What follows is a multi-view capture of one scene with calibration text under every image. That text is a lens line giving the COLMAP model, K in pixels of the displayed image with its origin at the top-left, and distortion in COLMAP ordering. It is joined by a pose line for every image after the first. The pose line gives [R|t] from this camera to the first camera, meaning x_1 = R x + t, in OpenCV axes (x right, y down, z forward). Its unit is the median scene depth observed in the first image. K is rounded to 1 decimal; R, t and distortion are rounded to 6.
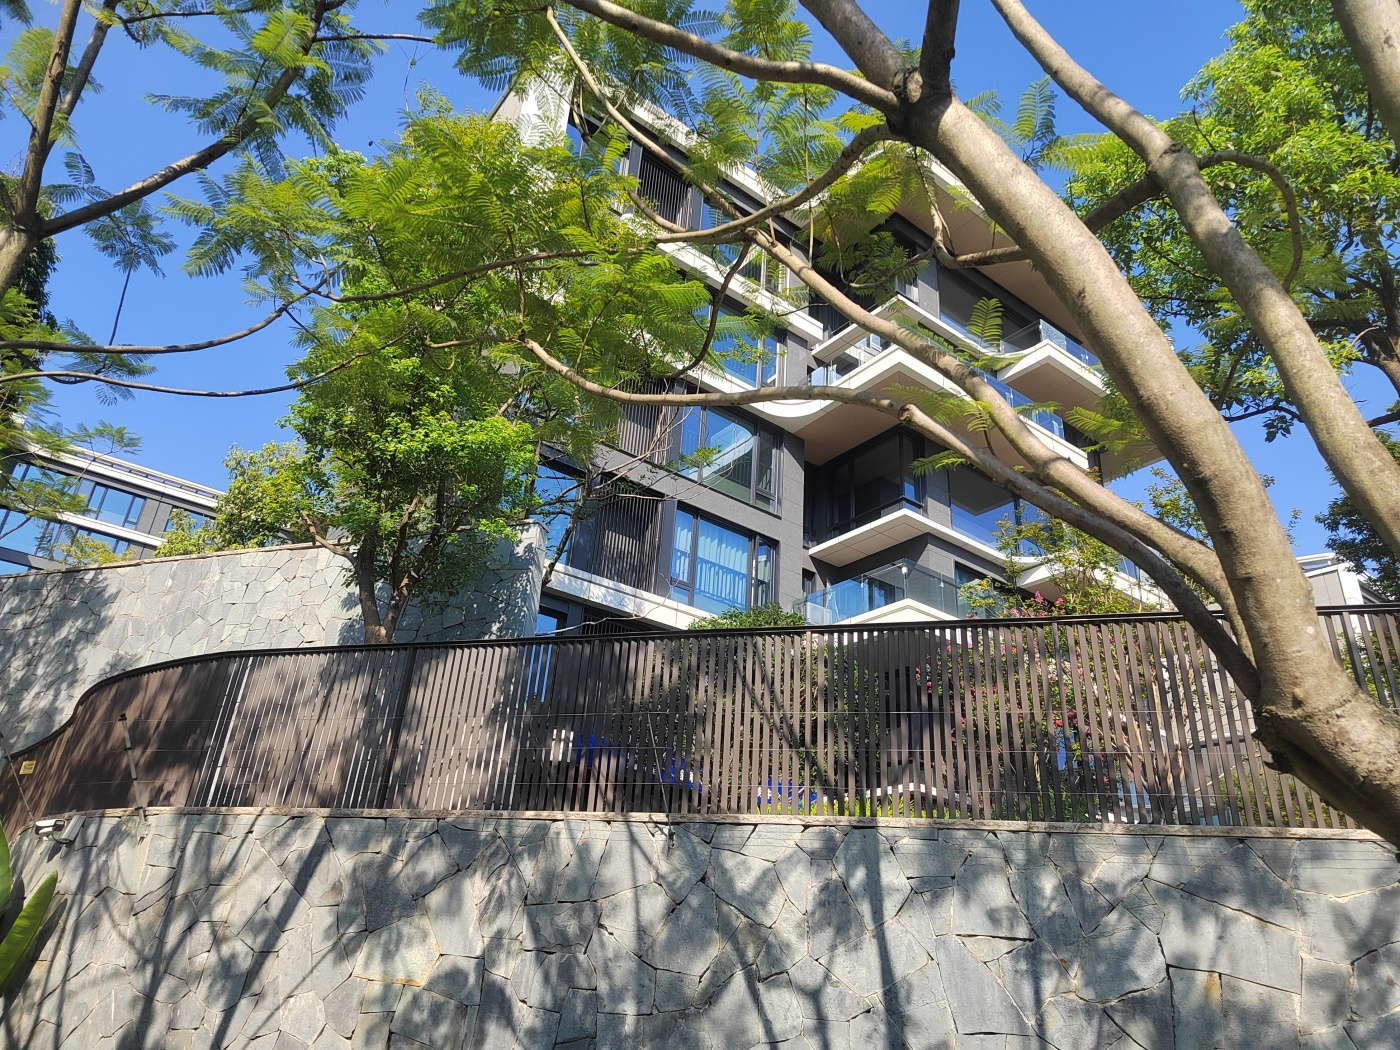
lens RADIAL K [[924.0, 0, 699.8], [0, 924.0, 517.5], [0, 0, 1]] dist [0.033185, -0.001023]
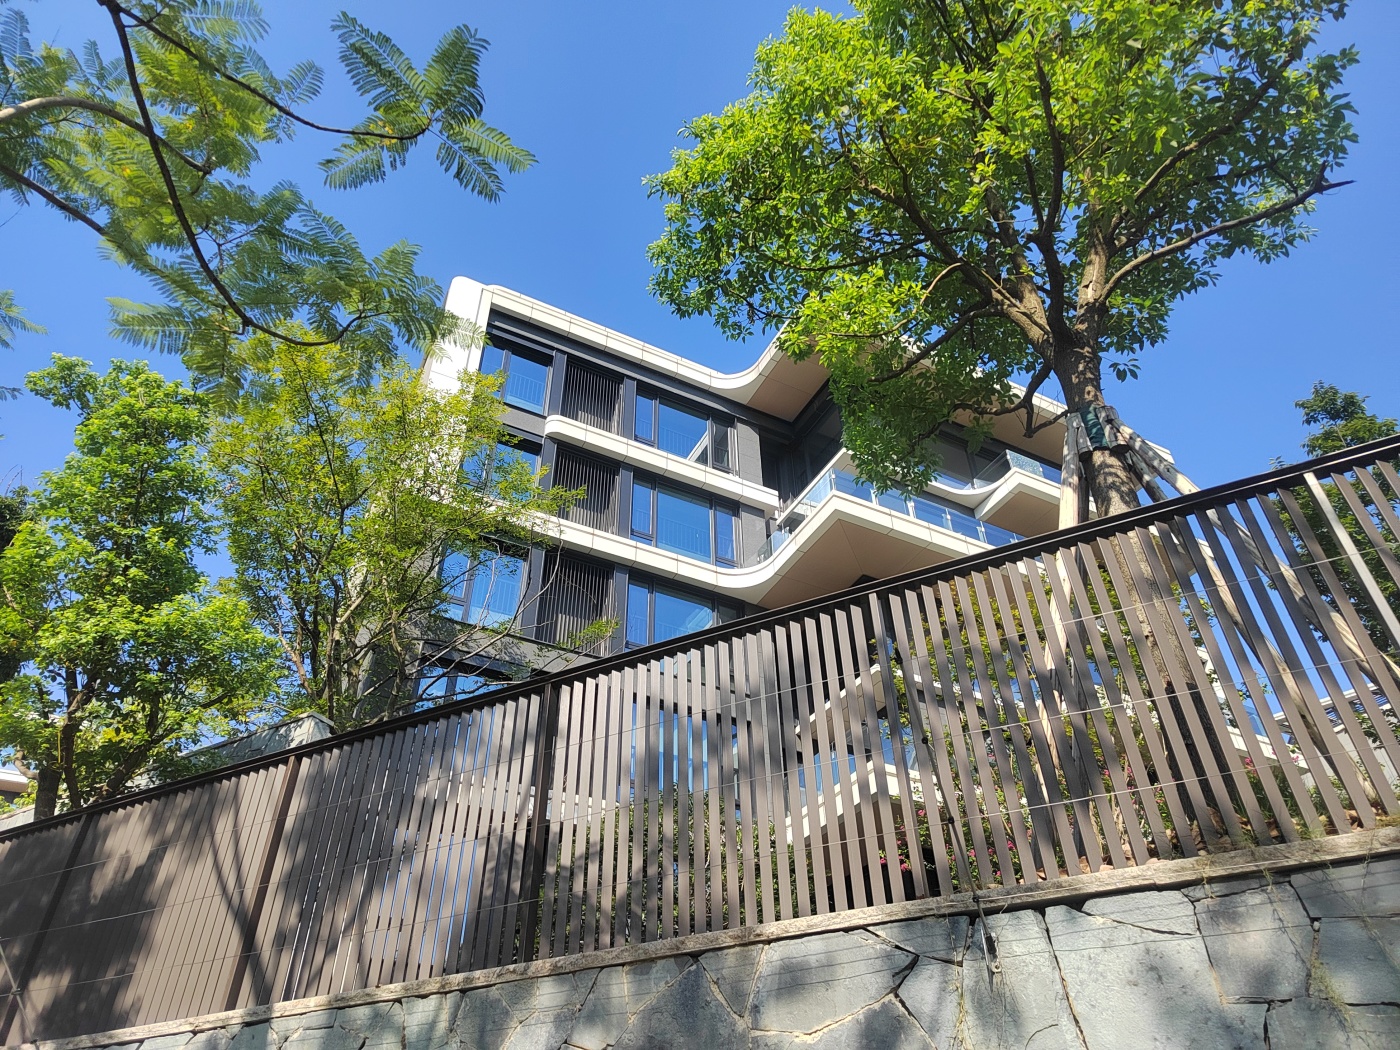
lens RADIAL K [[924.0, 0, 695.1], [0, 924.0, 538.0], [0, 0, 1]] dist [0.033185, -0.001023]
pose [[0.983388, -0.162554, -0.080773, 0.295191], [0.142659, 0.967281, -0.209802, 0.081076], [0.112235, 0.194793, 0.974402, 0.122793]]
